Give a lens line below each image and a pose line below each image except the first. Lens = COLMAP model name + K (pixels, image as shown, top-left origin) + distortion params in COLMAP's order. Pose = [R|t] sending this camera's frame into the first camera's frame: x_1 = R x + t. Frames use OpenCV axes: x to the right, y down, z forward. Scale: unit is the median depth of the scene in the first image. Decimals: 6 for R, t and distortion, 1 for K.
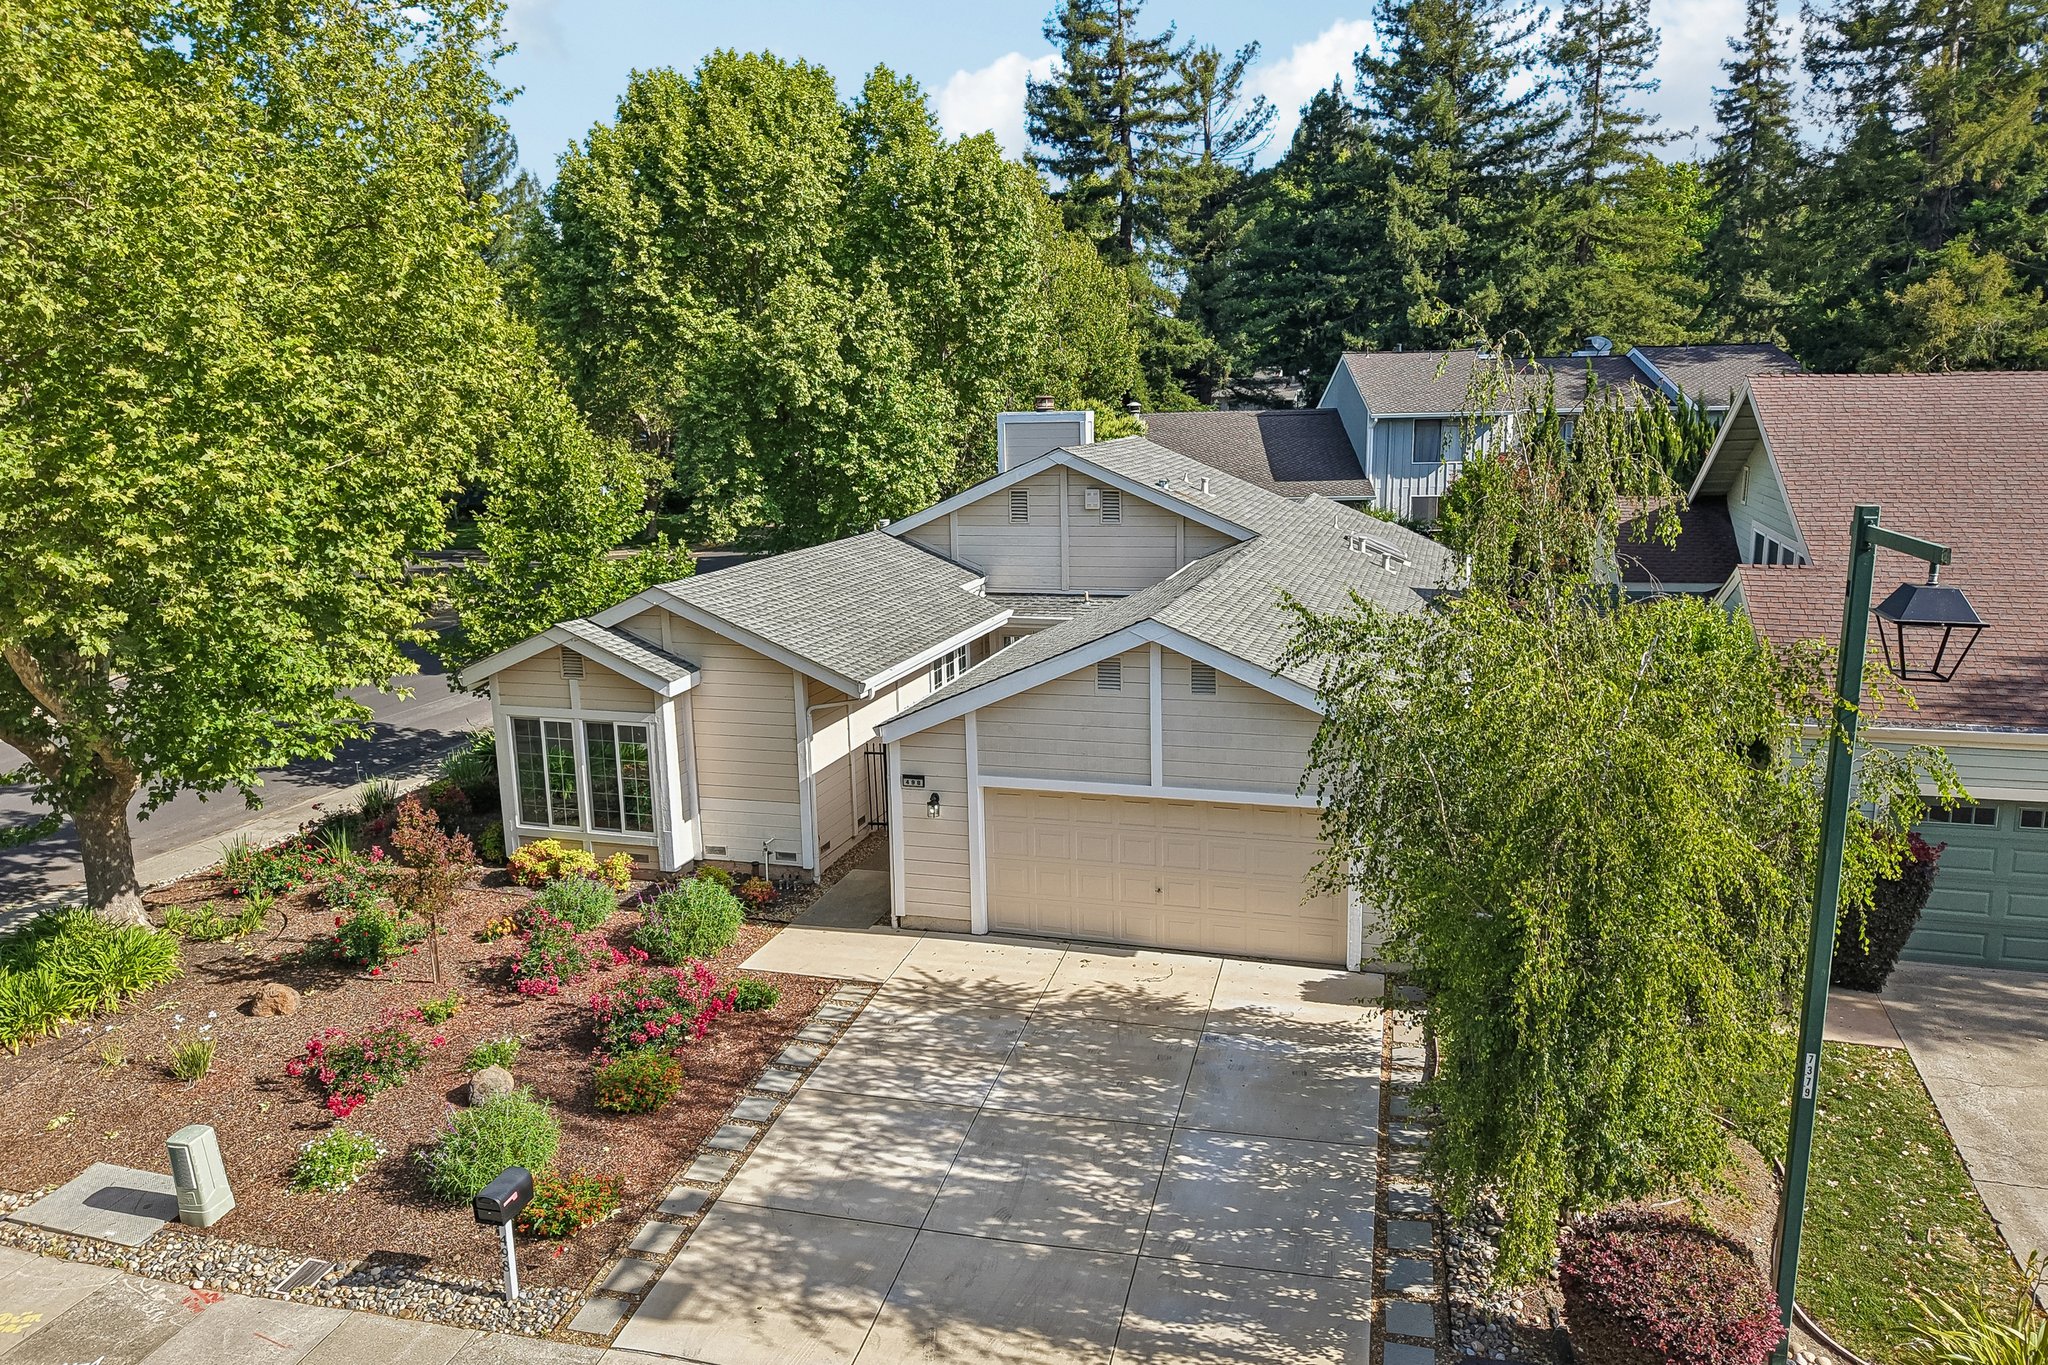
lens RADIAL K [[1408.4, 0, 1026.9], [0, 1408.4, 677.6], [0, 0, 1]] dist [0.007452, -0.003617]
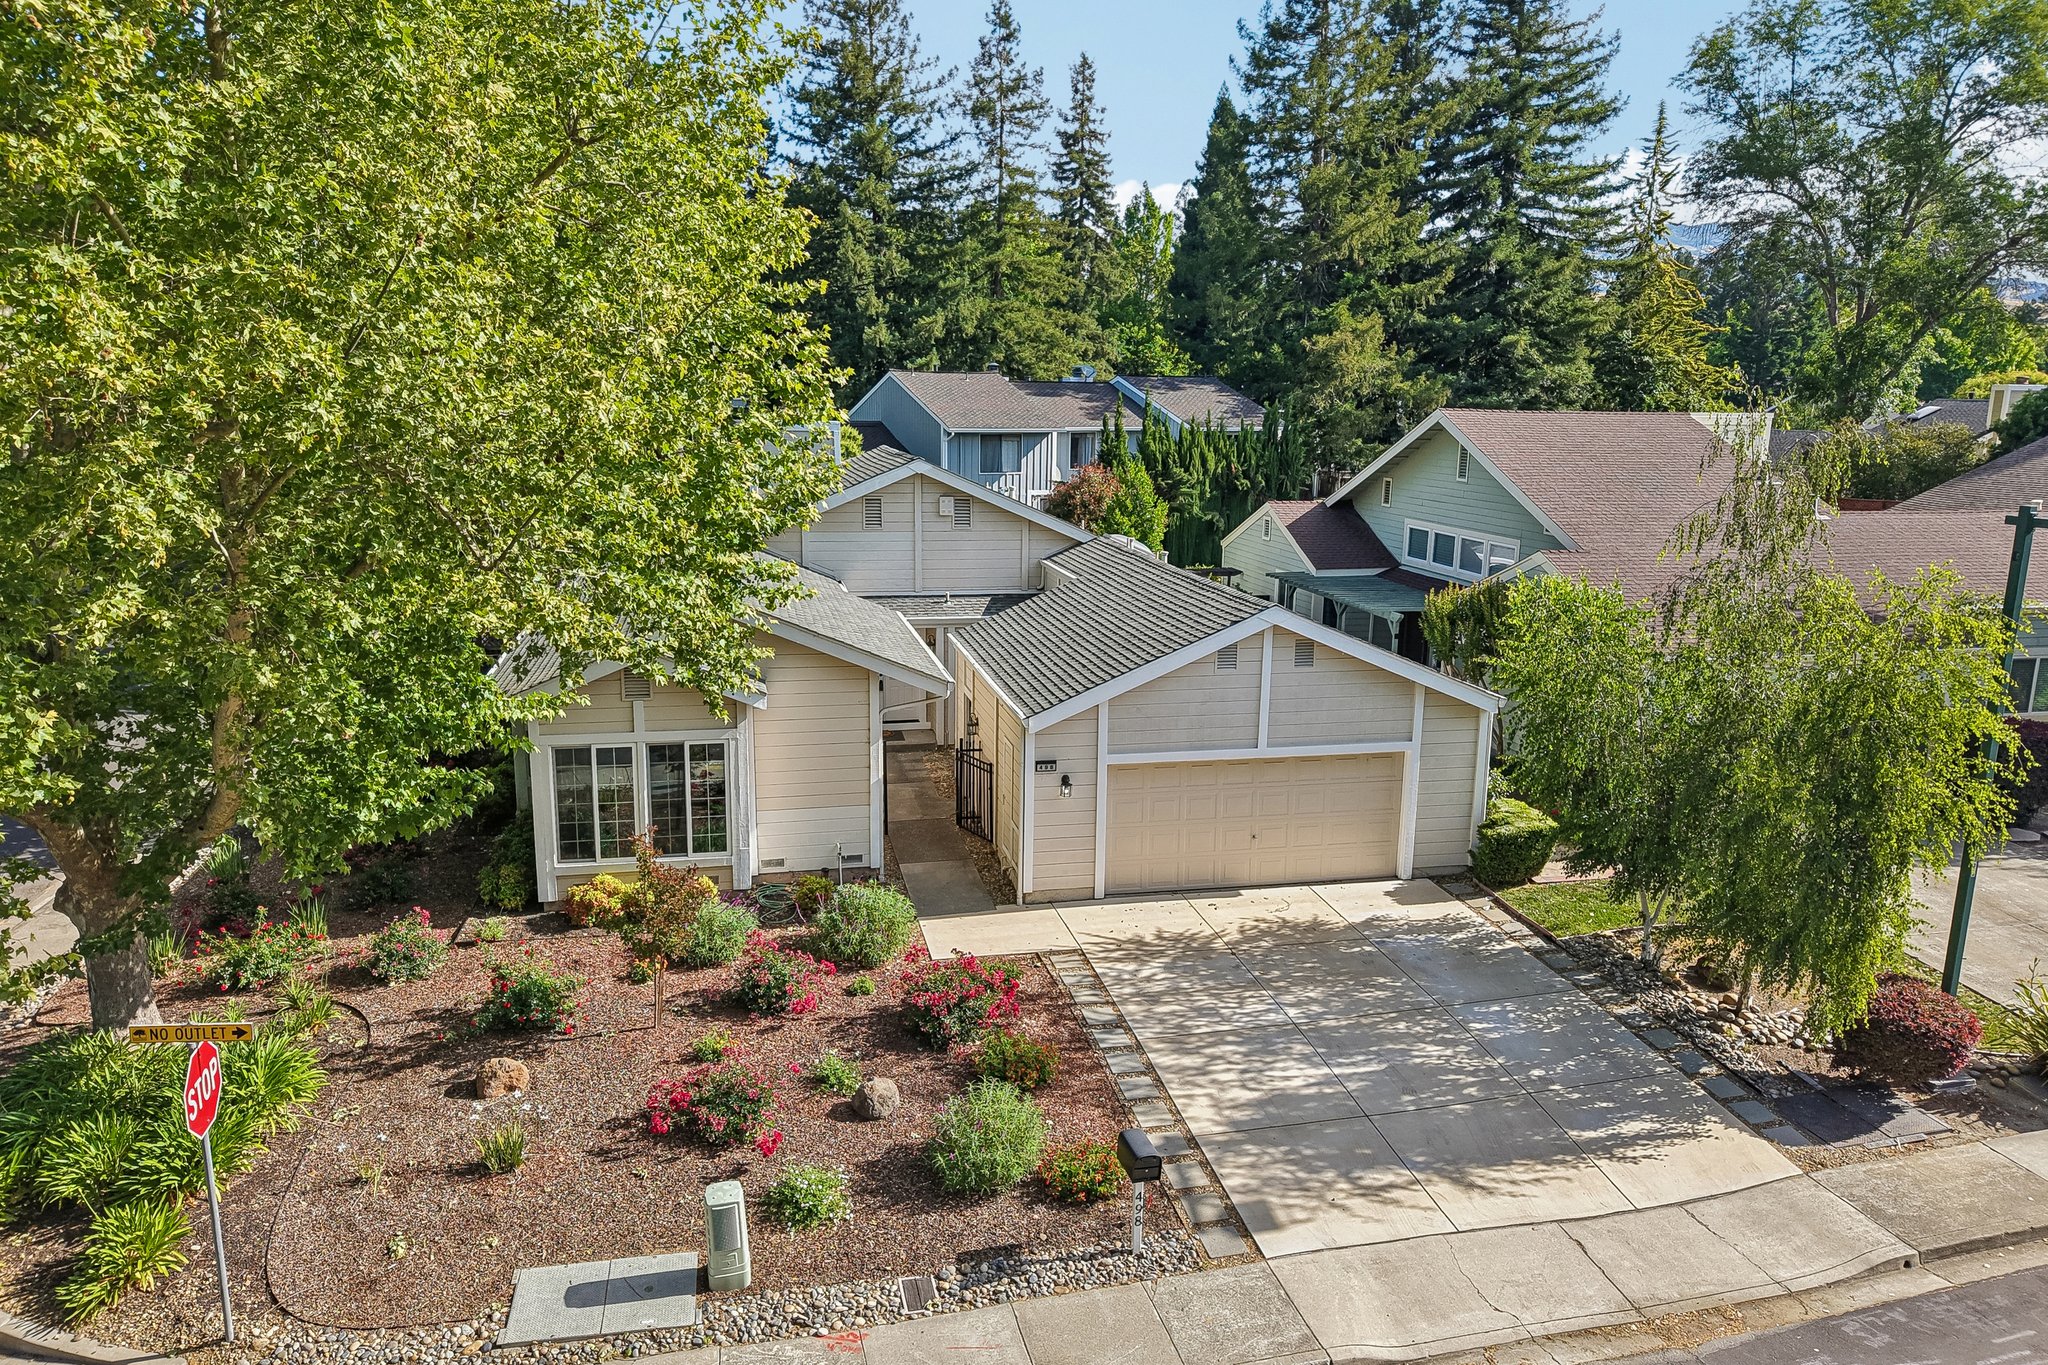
lens RADIAL K [[1378.4, 0, 1020.9], [0, 1378.4, 682.2], [0, 0, 1]] dist [0.009177, -0.003403]
pose [[0.876922, -0.067120, 0.475923, -0.326290], [0.065804, 0.997643, 0.019450, -0.007328], [-0.476107, 0.014262, 0.879272, 0.038417]]
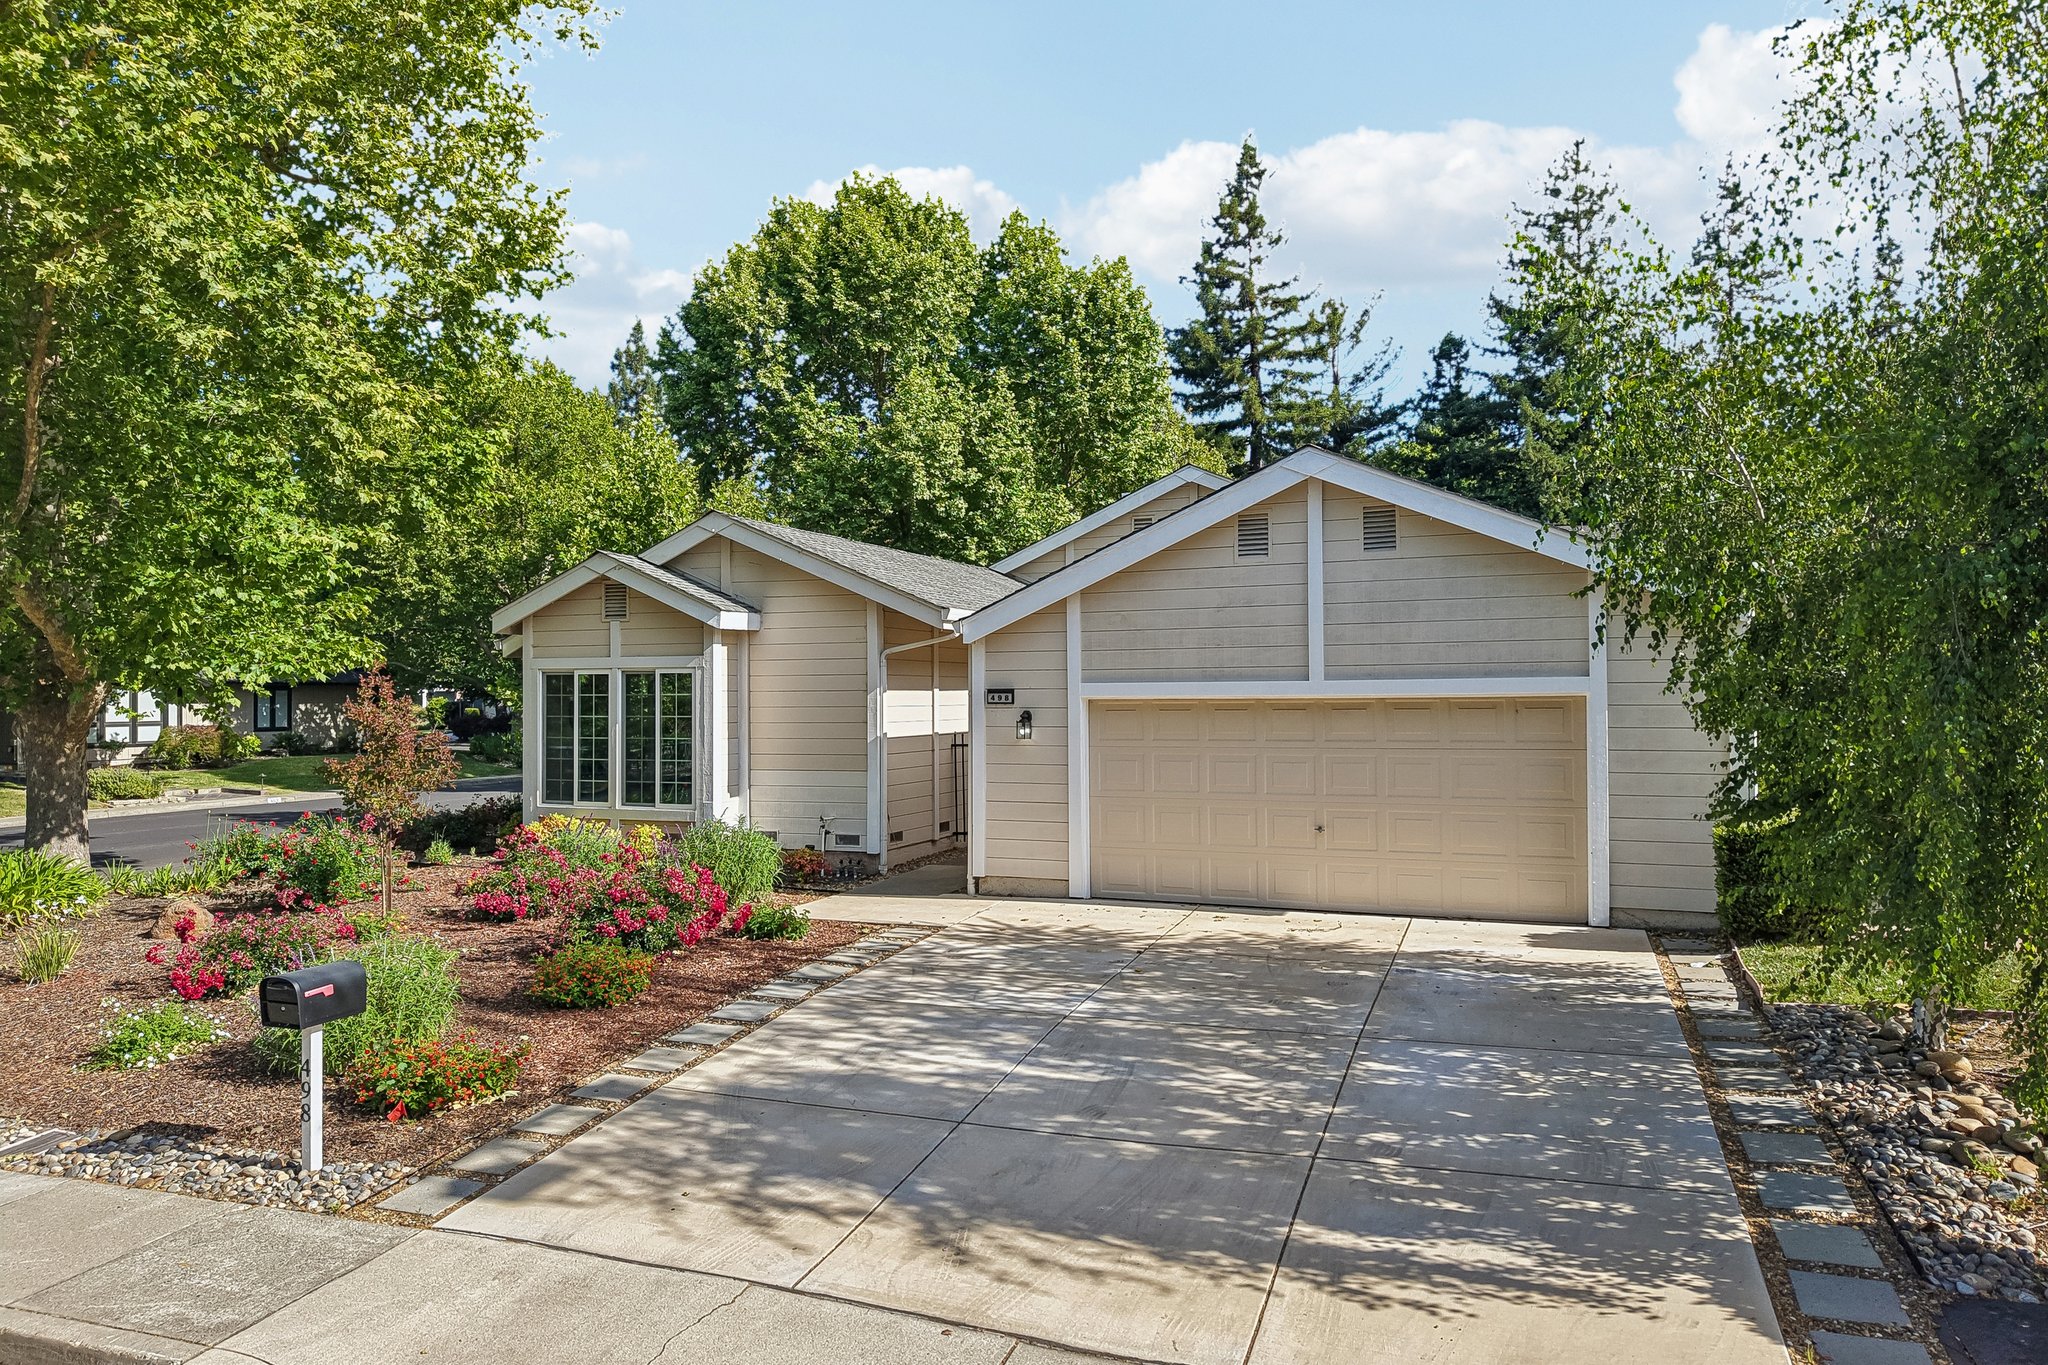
lens RADIAL K [[1358.1, 0, 1024.0], [0, 1358.1, 682.5], [0, 0, 1]] dist [0.009595, -0.006528]
pose [[0.995021, 0.014539, -0.098595, 0.004334], [-0.034742, 0.977847, -0.206419, 0.121197], [0.093409, 0.208817, 0.973484, 0.138695]]
